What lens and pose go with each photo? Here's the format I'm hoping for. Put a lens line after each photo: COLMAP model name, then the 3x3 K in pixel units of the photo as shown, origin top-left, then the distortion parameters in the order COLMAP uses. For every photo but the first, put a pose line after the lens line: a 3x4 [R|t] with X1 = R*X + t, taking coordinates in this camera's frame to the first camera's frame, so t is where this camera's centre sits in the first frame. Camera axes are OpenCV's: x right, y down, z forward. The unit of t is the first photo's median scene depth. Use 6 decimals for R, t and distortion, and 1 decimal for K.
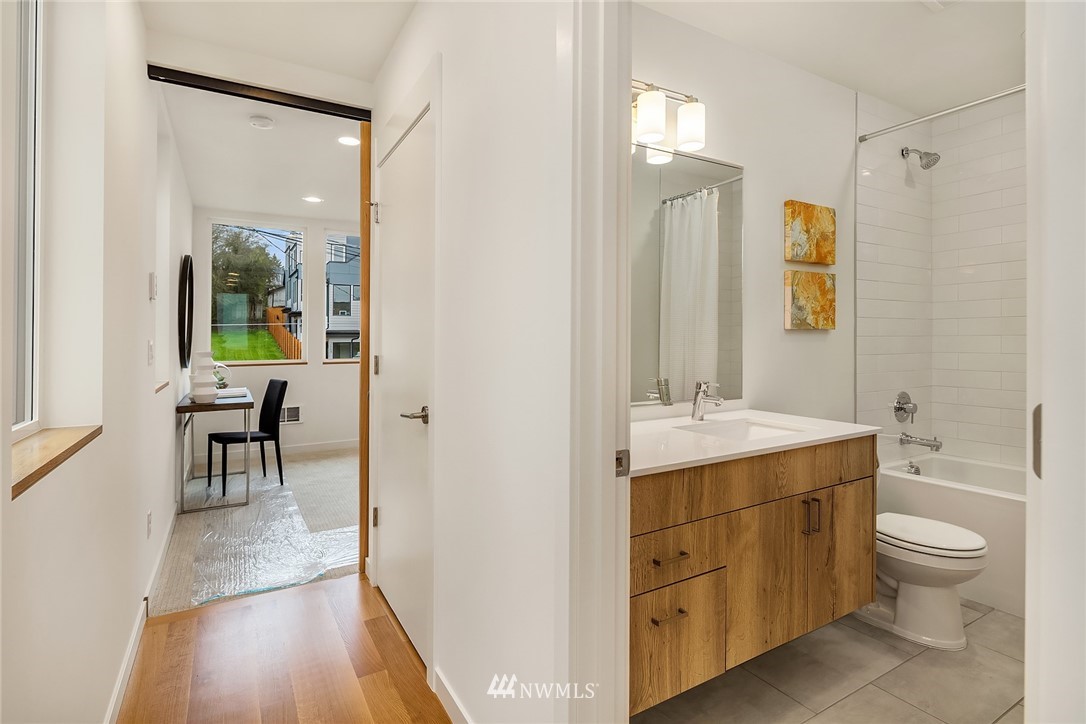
lens RADIAL K [[522.4, 0, 540.0], [0, 522.4, 346.3], [0, 0, 1]] dist [0.002127, 0.000071]
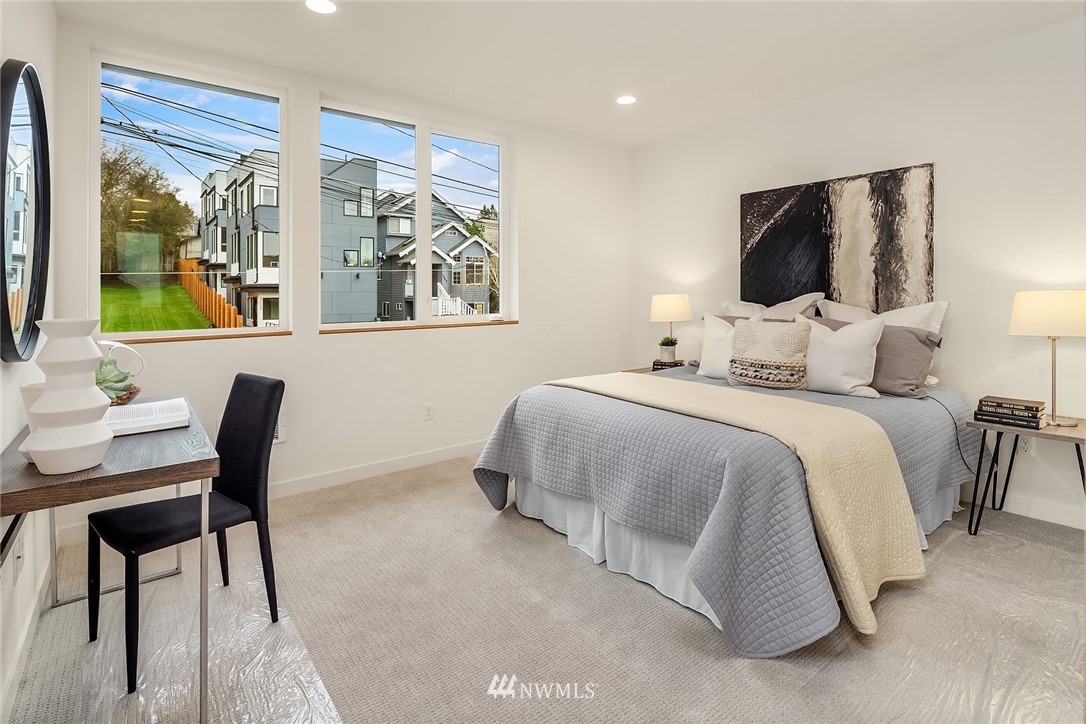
lens RADIAL K [[528.1, 0, 542.5], [0, 528.1, 301.9], [0, 0, 1]] dist [-0.001170, -0.000357]
pose [[0.992358, -0.006564, 0.123215, -0.163500], [0.006360, 0.999978, 0.002042, -0.000155], [-0.123226, -0.001243, 0.992378, 0.269600]]
